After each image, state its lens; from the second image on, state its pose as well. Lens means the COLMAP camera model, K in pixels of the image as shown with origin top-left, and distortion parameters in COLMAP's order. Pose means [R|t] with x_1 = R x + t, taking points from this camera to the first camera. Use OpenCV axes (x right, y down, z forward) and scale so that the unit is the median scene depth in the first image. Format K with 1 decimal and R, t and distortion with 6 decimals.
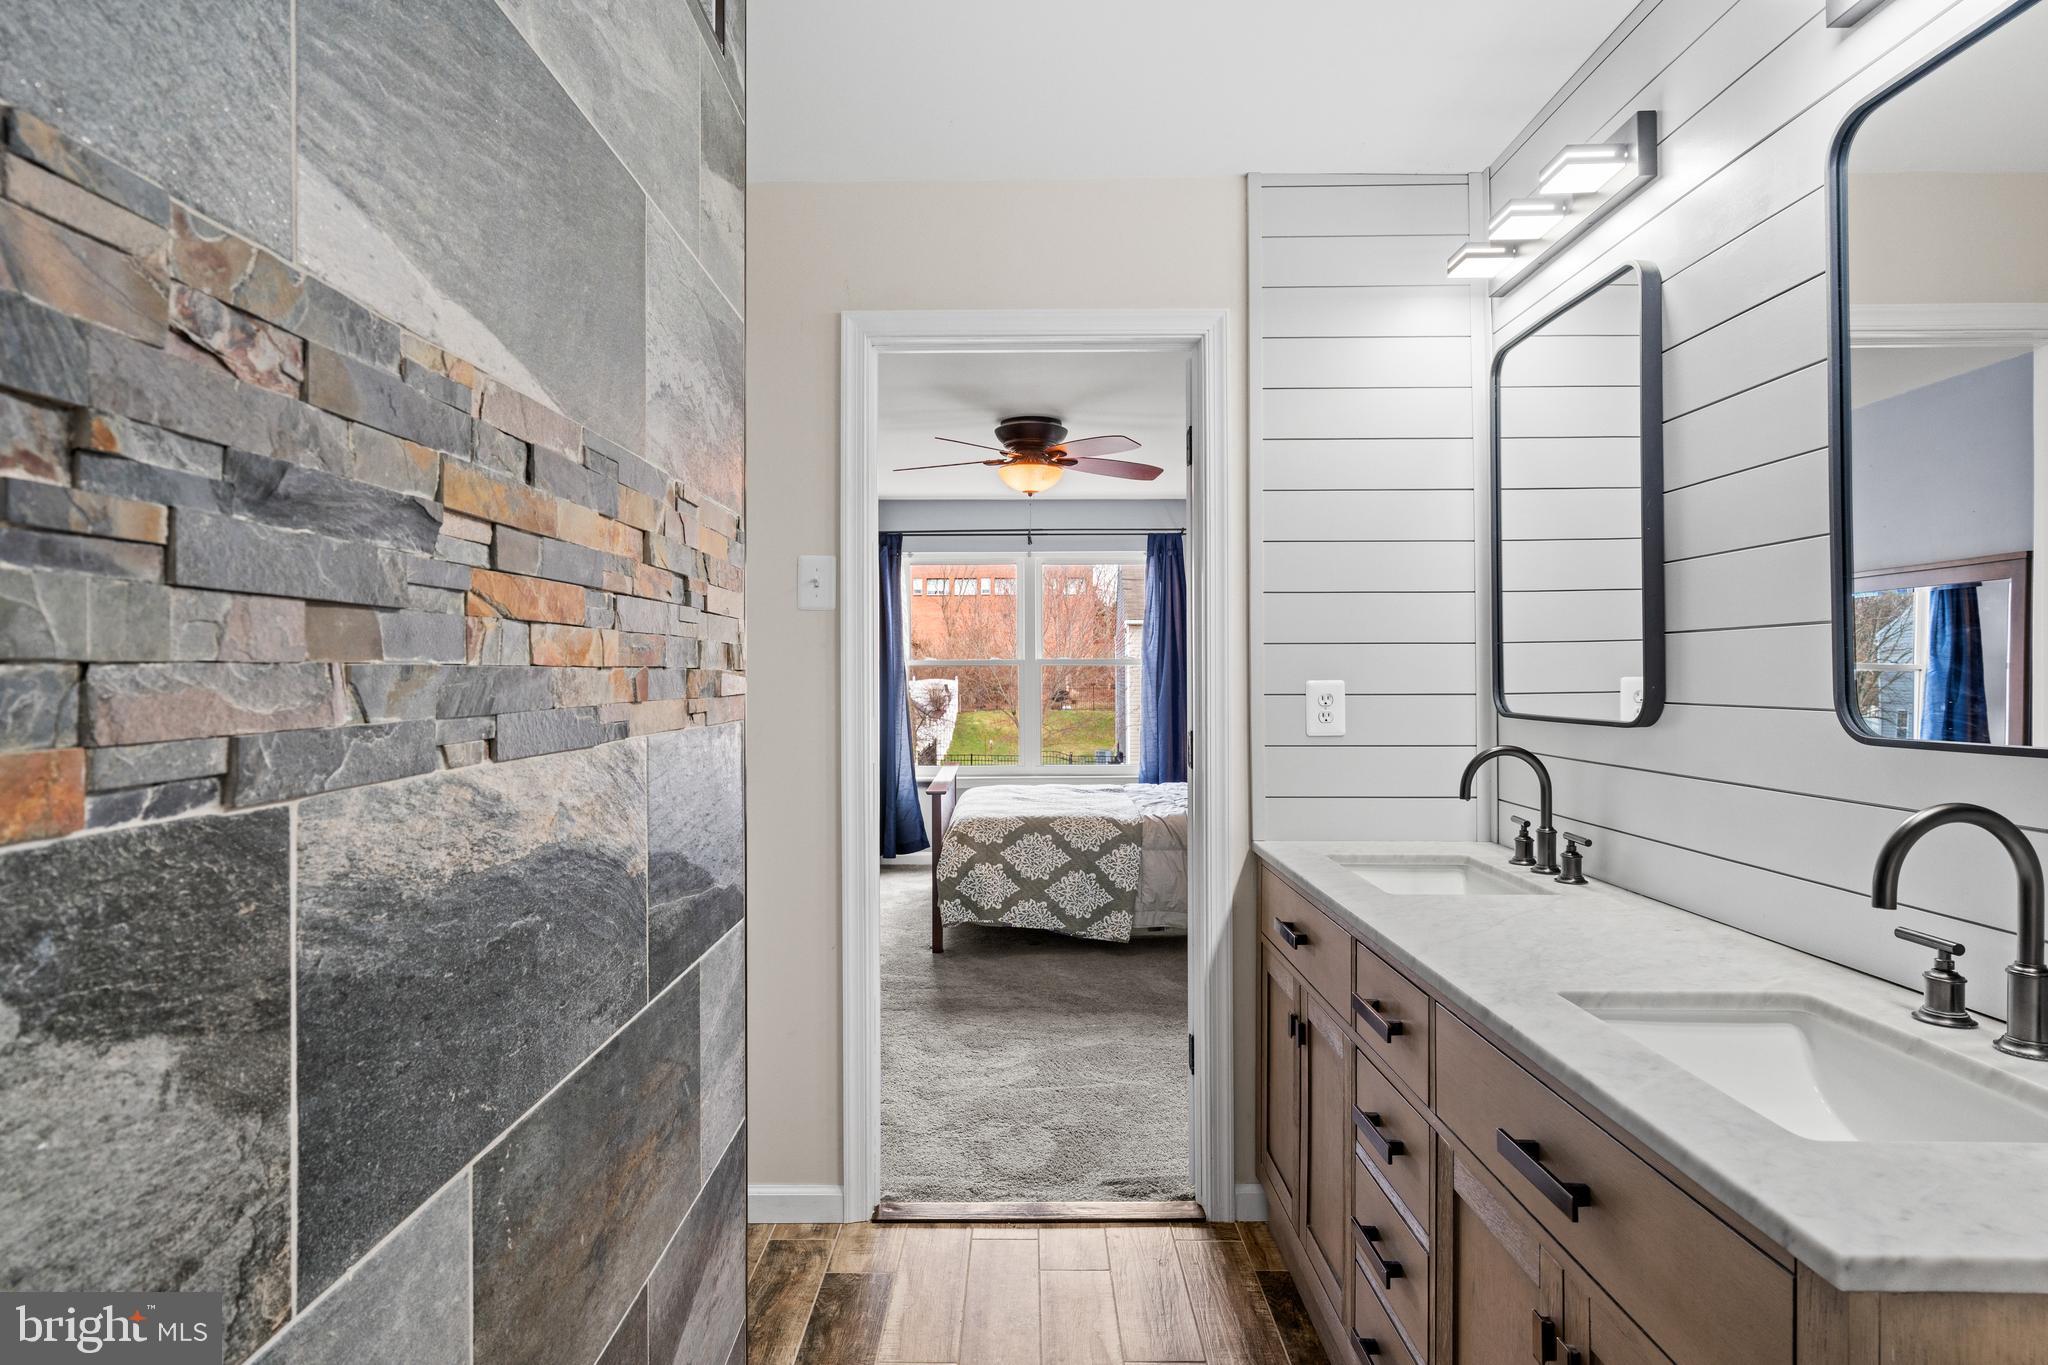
lens RADIAL K [[1127.3, 0, 1019.8], [0, 1127.3, 681.6], [0, 0, 1]] dist [0.000760, 0.000187]
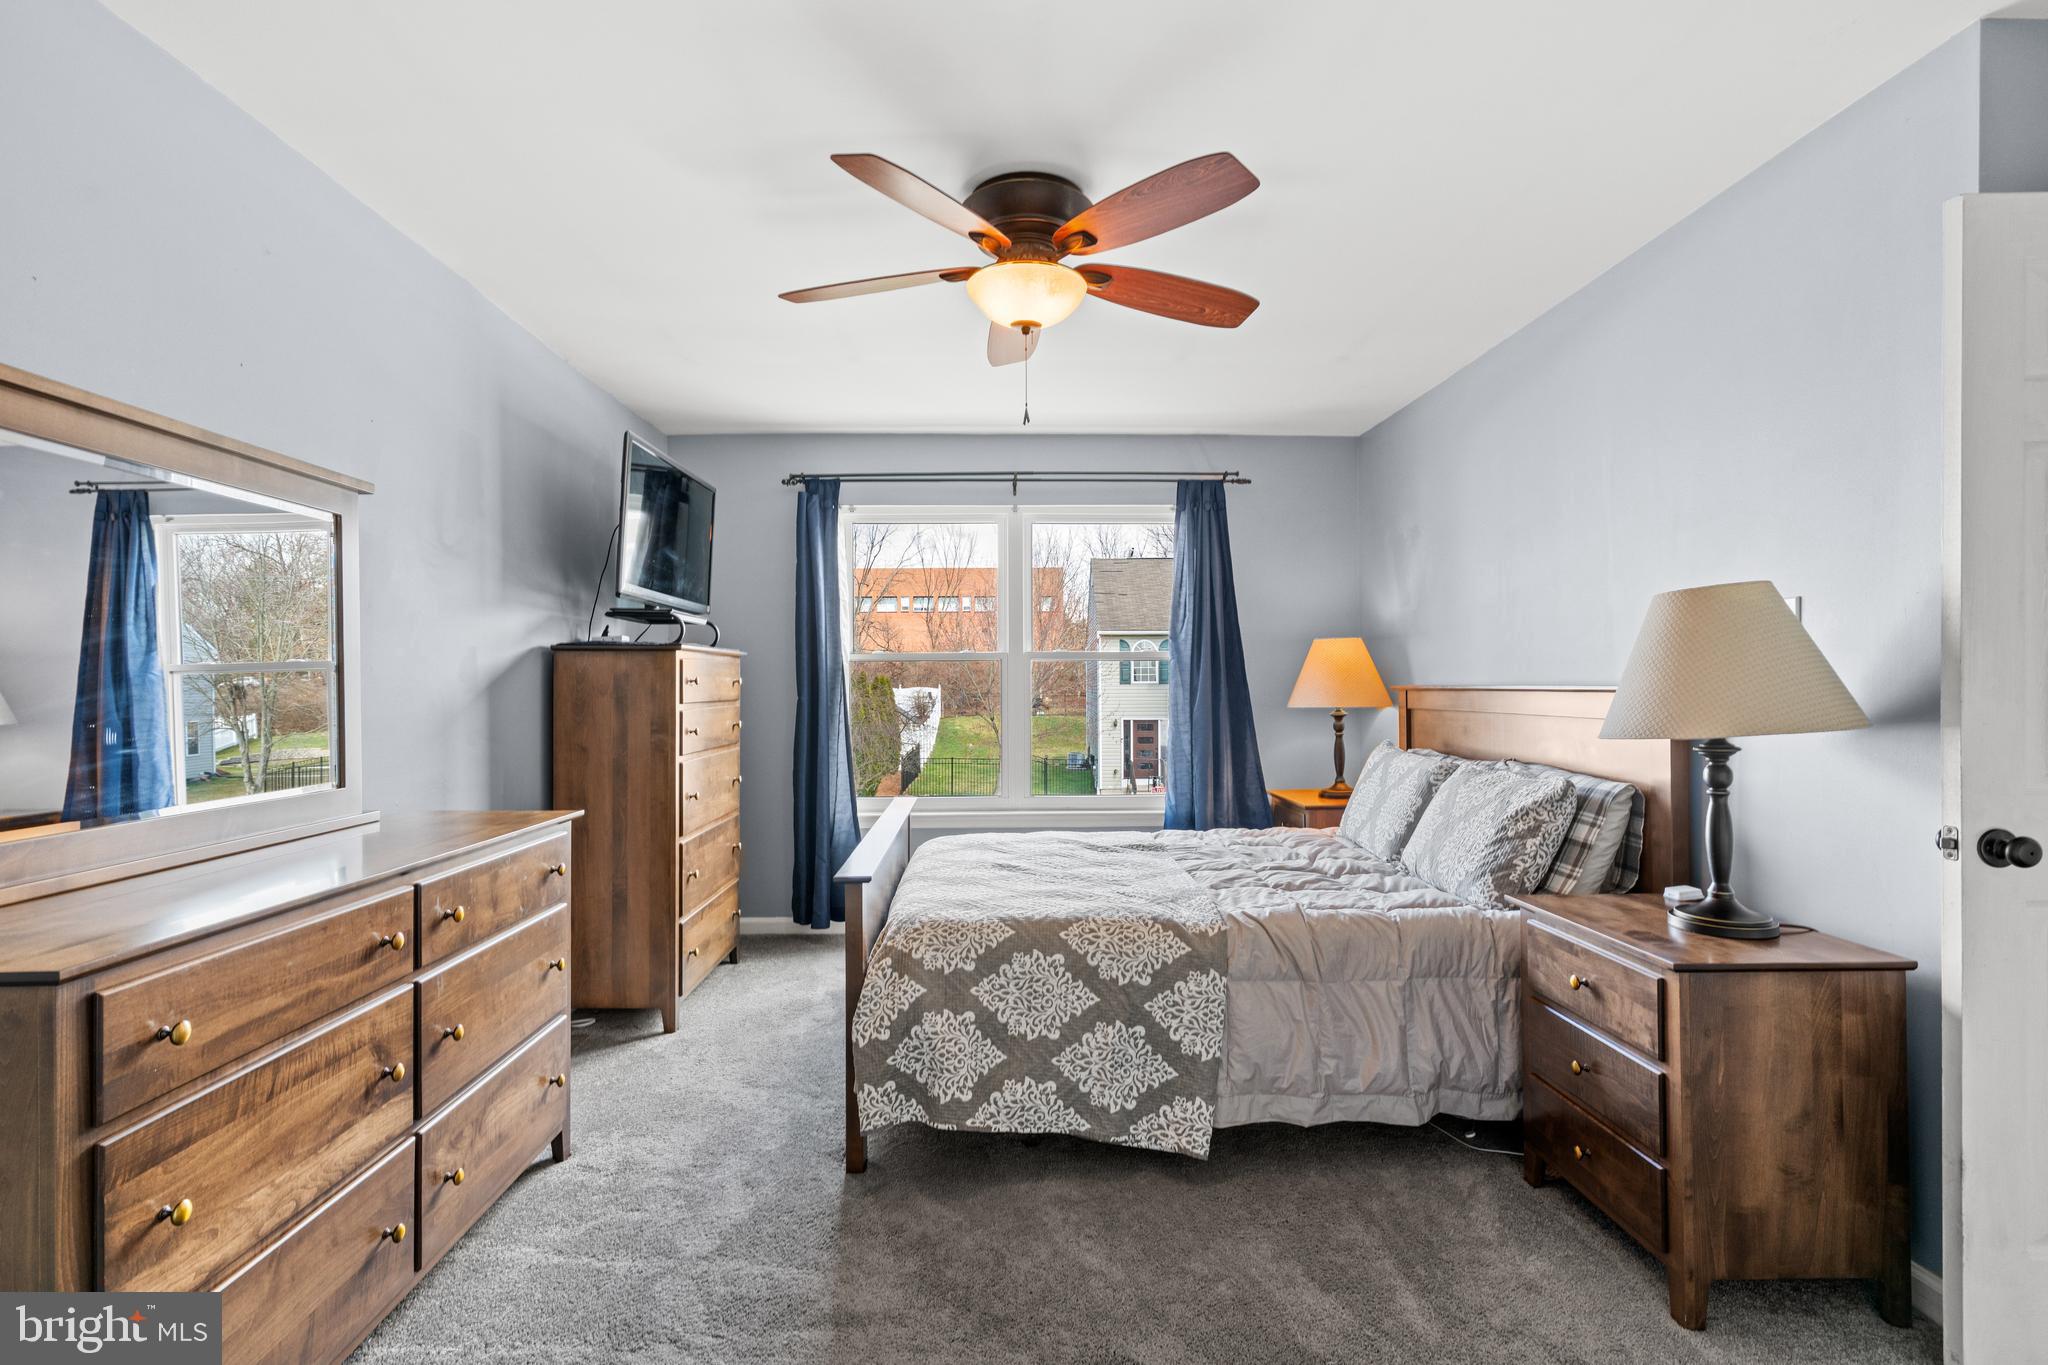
lens RADIAL K [[975.5, 0, 1014.4], [0, 975.5, 685.9], [0, 0, 1]] dist [-0.002165, 0.001021]
pose [[0.999837, 0.001176, 0.018011, -0.004731], [-0.001091, 0.999988, -0.004704, 0.007200], [-0.018017, 0.004683, 0.999827, 0.526526]]
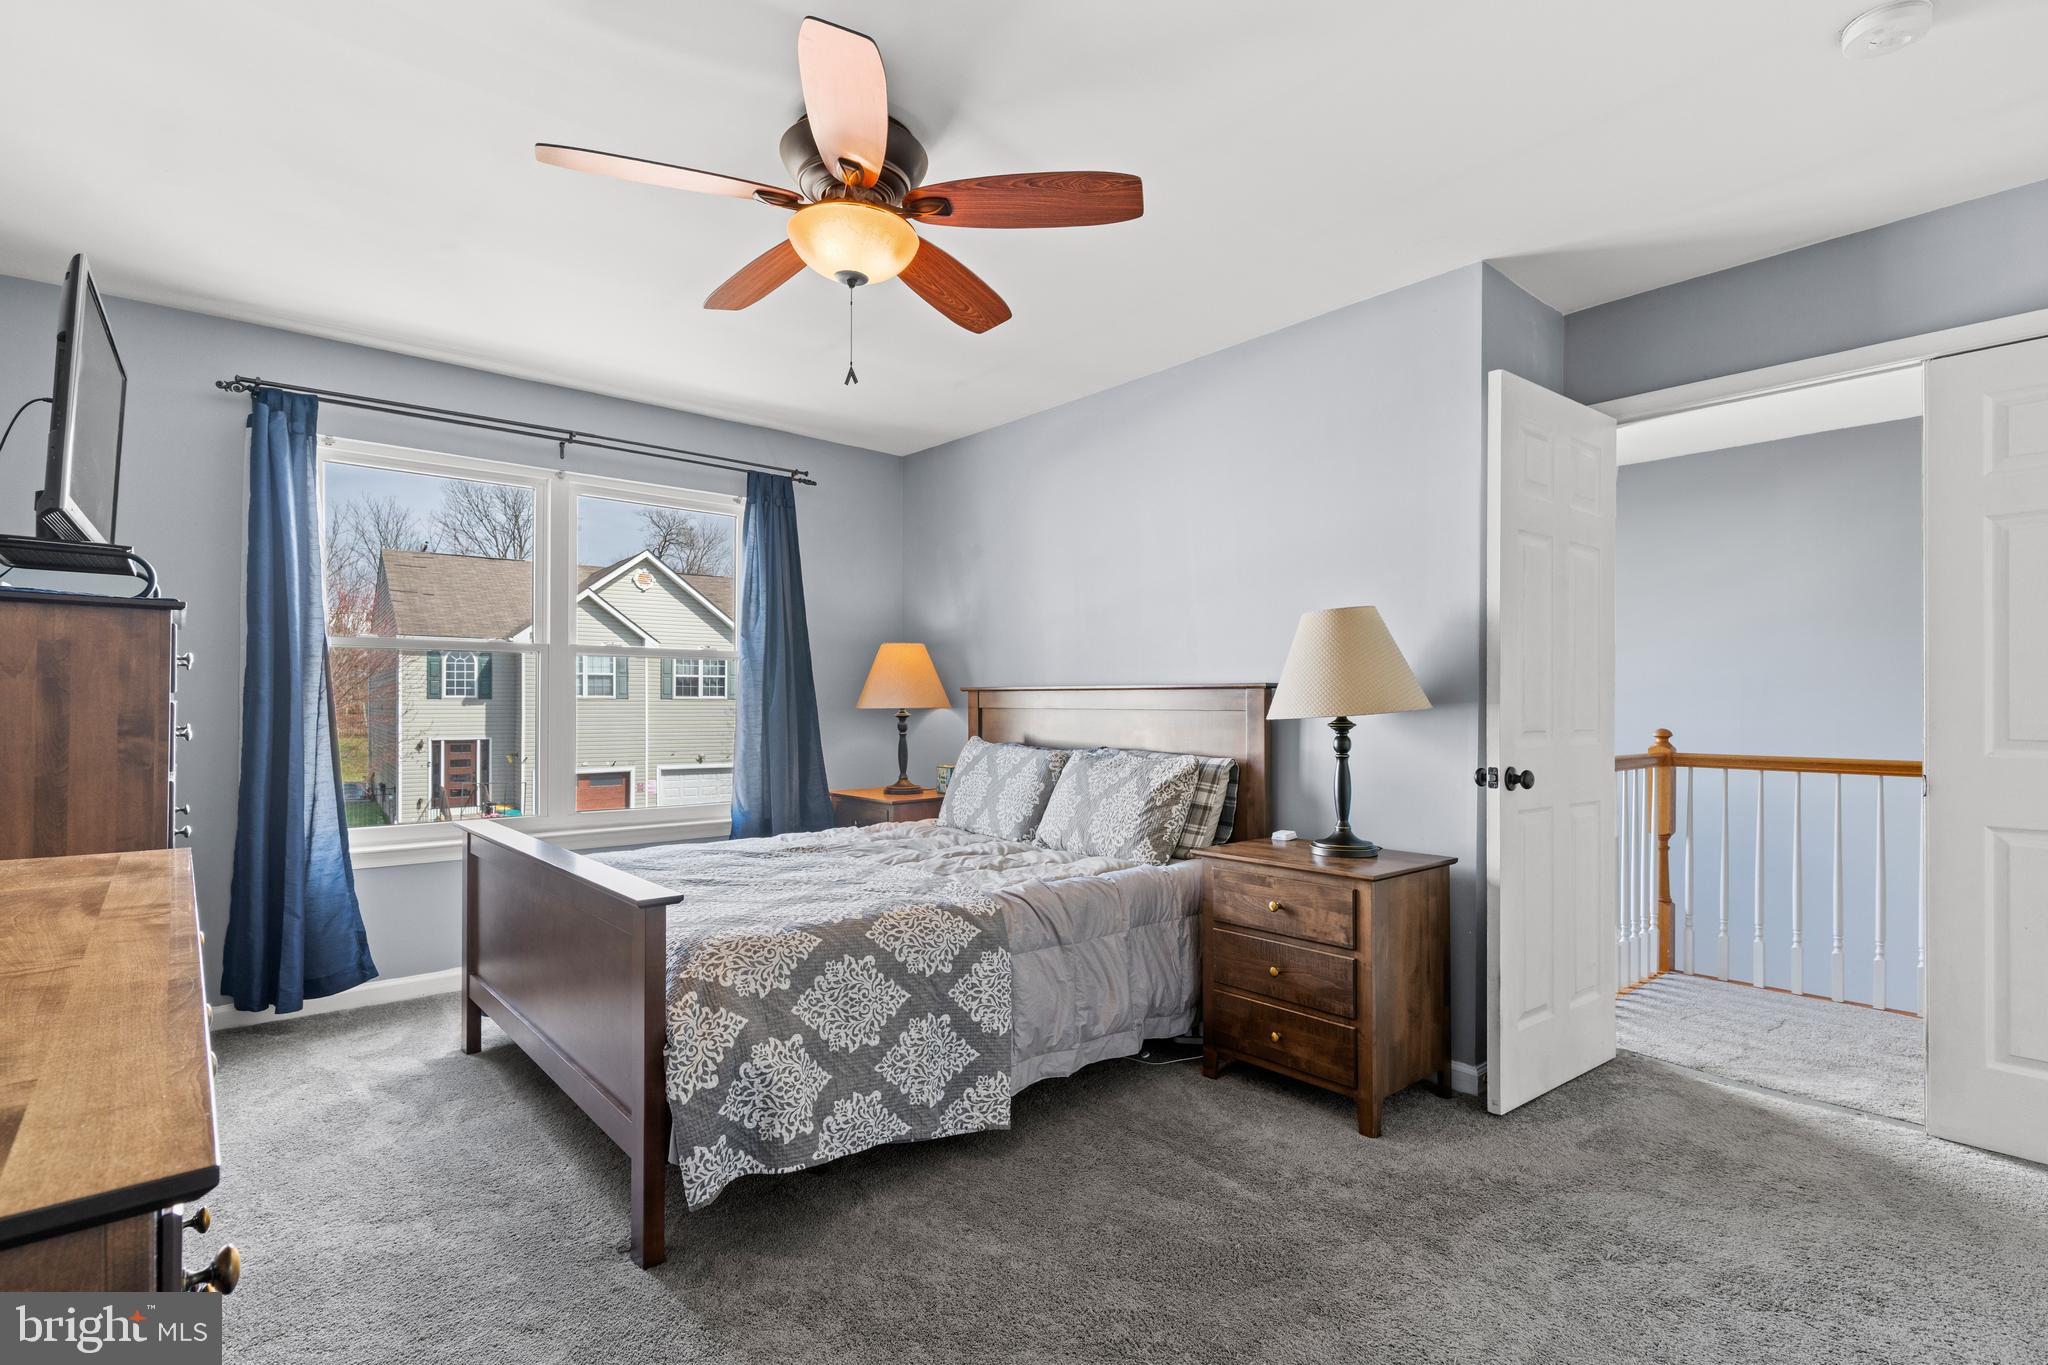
lens RADIAL K [[975.5, 0, 1008.5], [0, 975.5, 702.3], [0, 0, 1]] dist [-0.002165, 0.001021]
pose [[0.762088, 0.009093, 0.647410, -0.216794], [-0.003672, 0.999946, -0.009722, 0.024277], [-0.647463, 0.005031, 0.762080, 0.621288]]
